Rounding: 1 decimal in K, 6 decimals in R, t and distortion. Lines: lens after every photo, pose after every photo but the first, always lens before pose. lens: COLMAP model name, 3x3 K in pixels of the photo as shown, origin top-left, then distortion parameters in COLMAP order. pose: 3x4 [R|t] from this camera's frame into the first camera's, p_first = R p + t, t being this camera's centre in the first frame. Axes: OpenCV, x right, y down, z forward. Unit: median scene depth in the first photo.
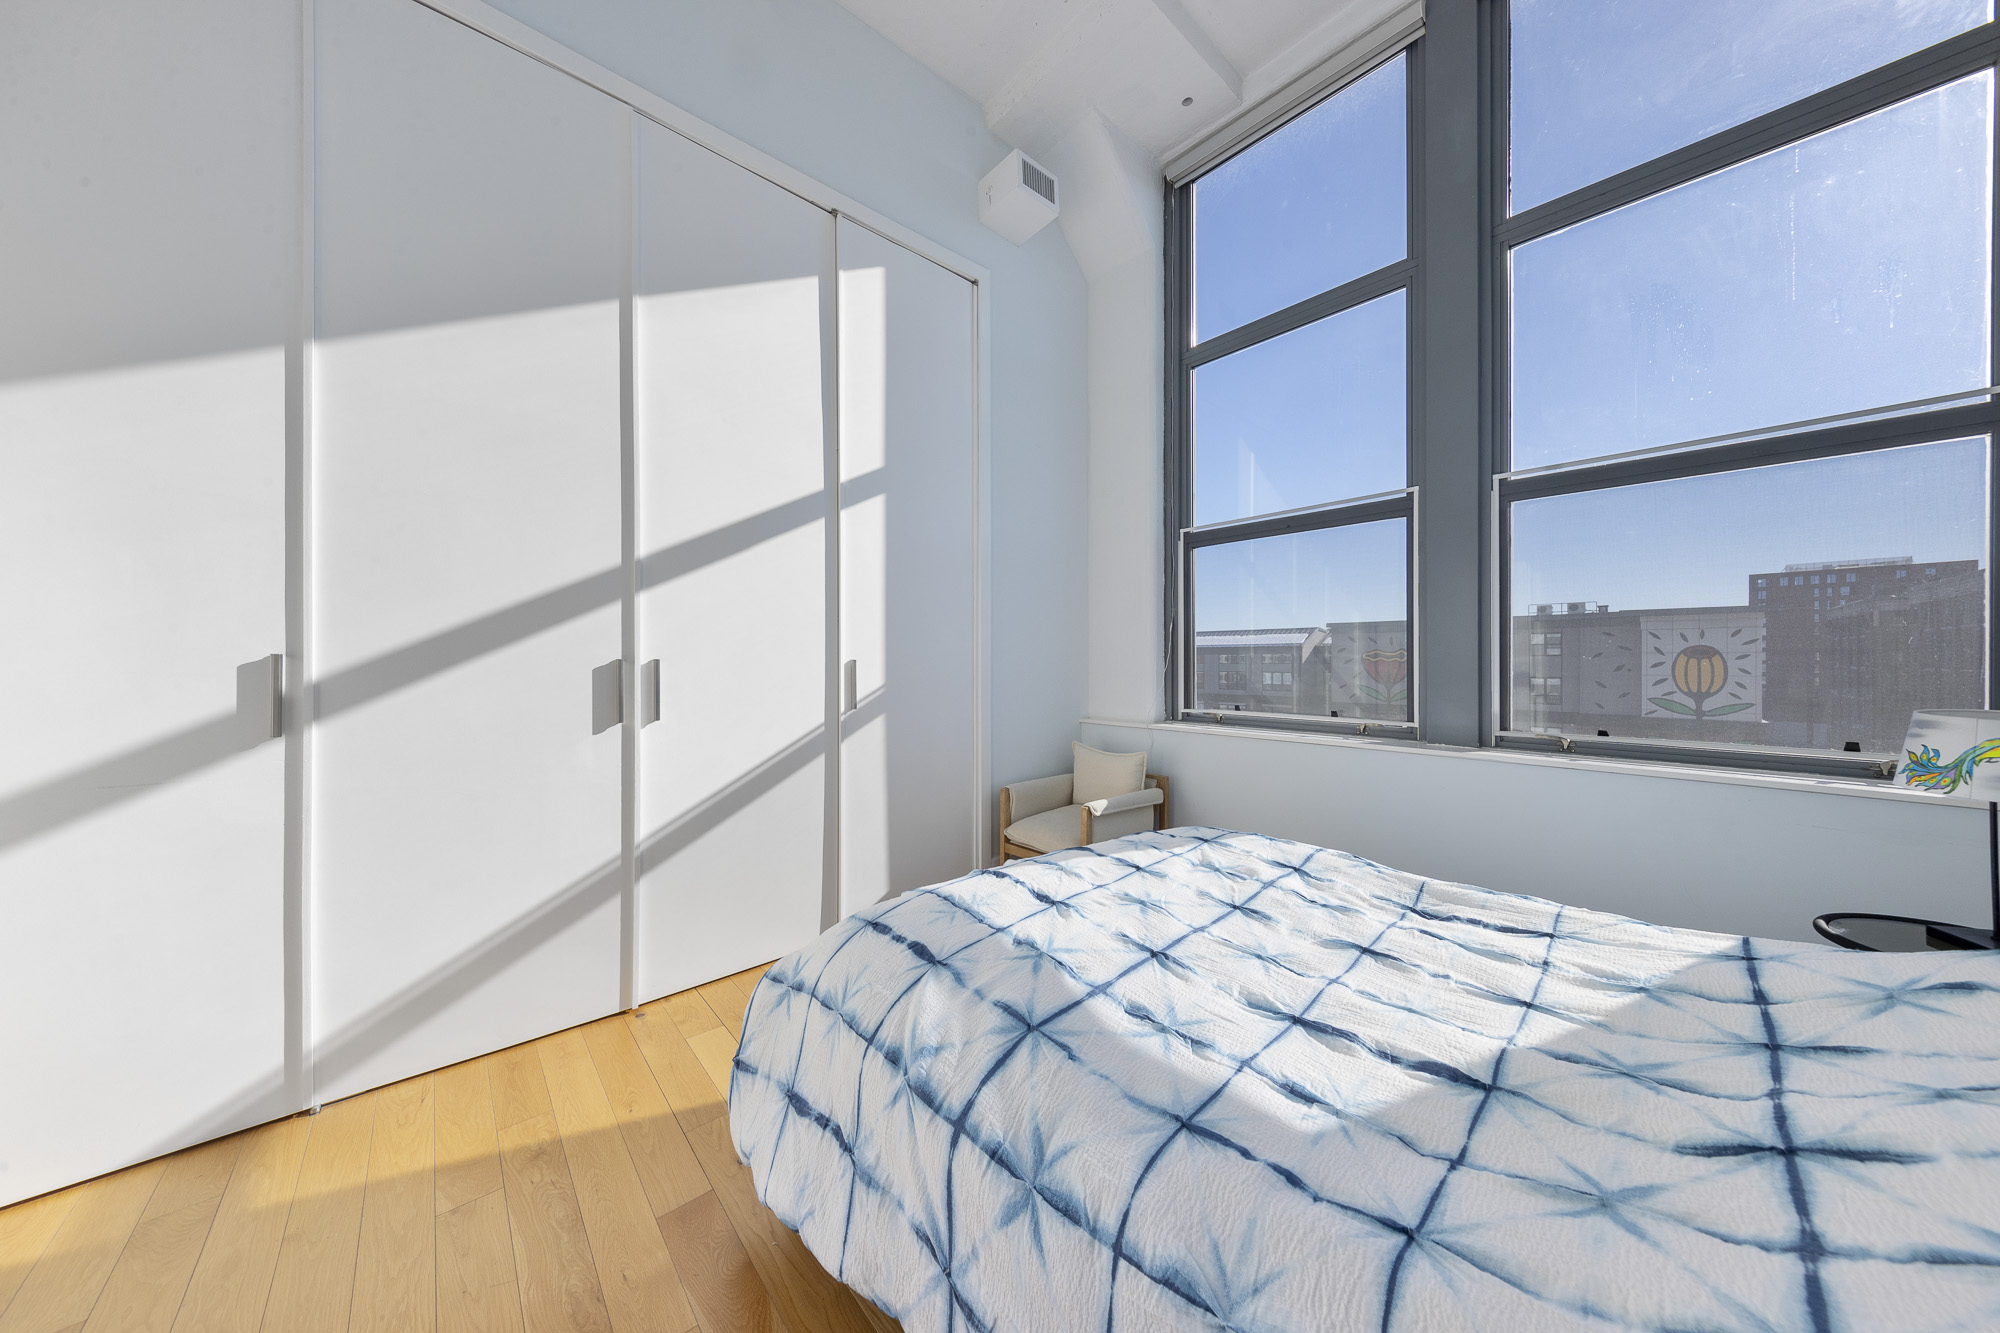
lens RADIAL K [[637.6, 0, 1006.8], [0, 637.6, 660.3], [0, 0, 1]] dist [0.010866, 0.000054]
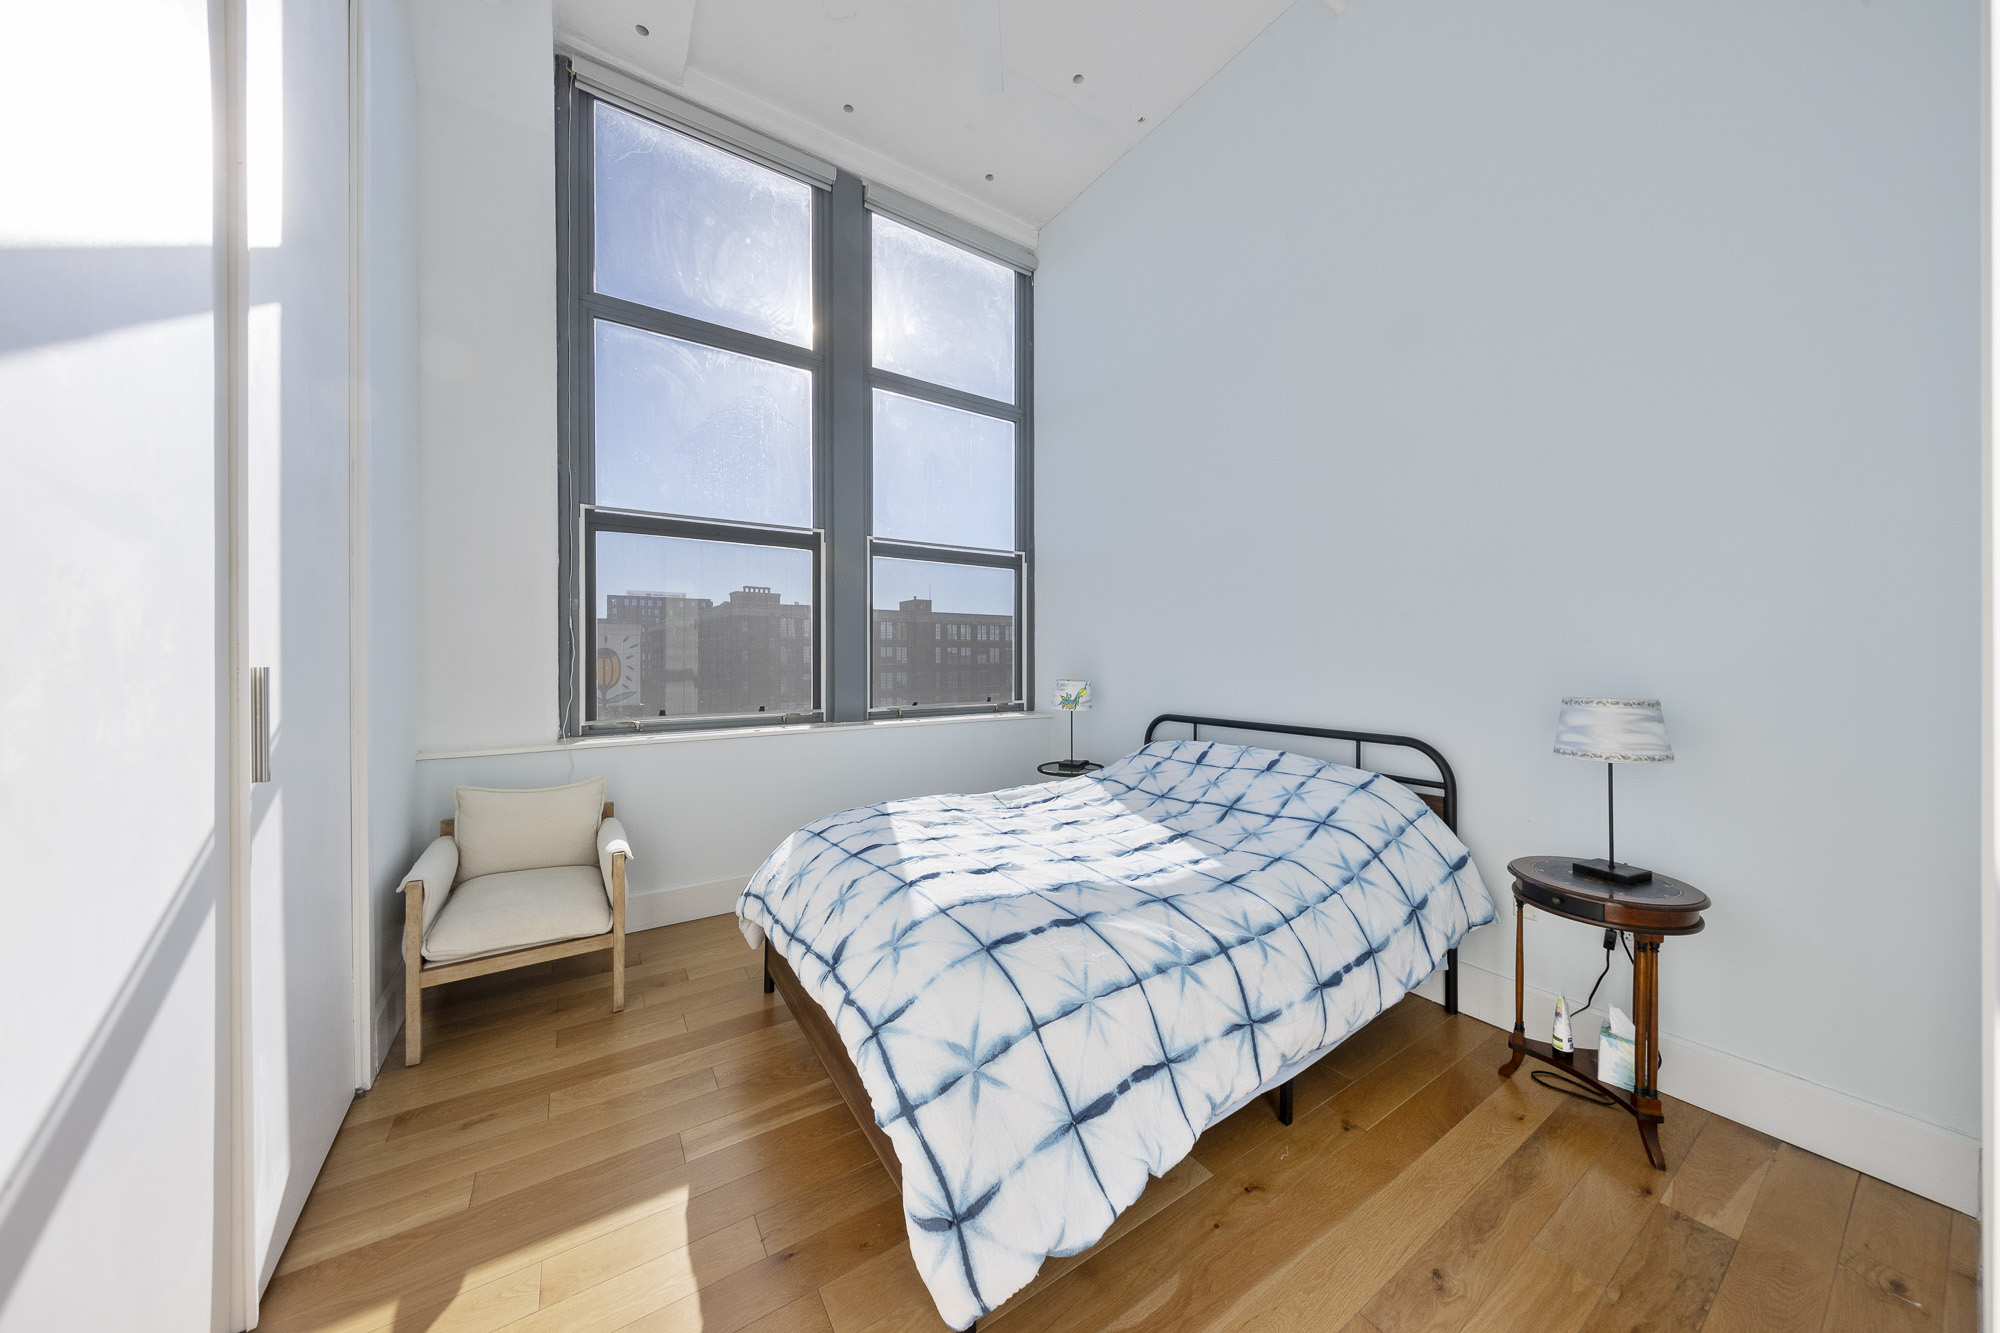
lens RADIAL K [[637.4, 0, 994.7], [0, 637.4, 663.5], [0, 0, 1]] dist [0.002139, -0.000596]
pose [[0.155656, -0.011721, 0.987742, -0.530823], [0.006773, 0.999919, 0.010798, -0.006171], [-0.987788, 0.005009, 0.155723, 0.399837]]
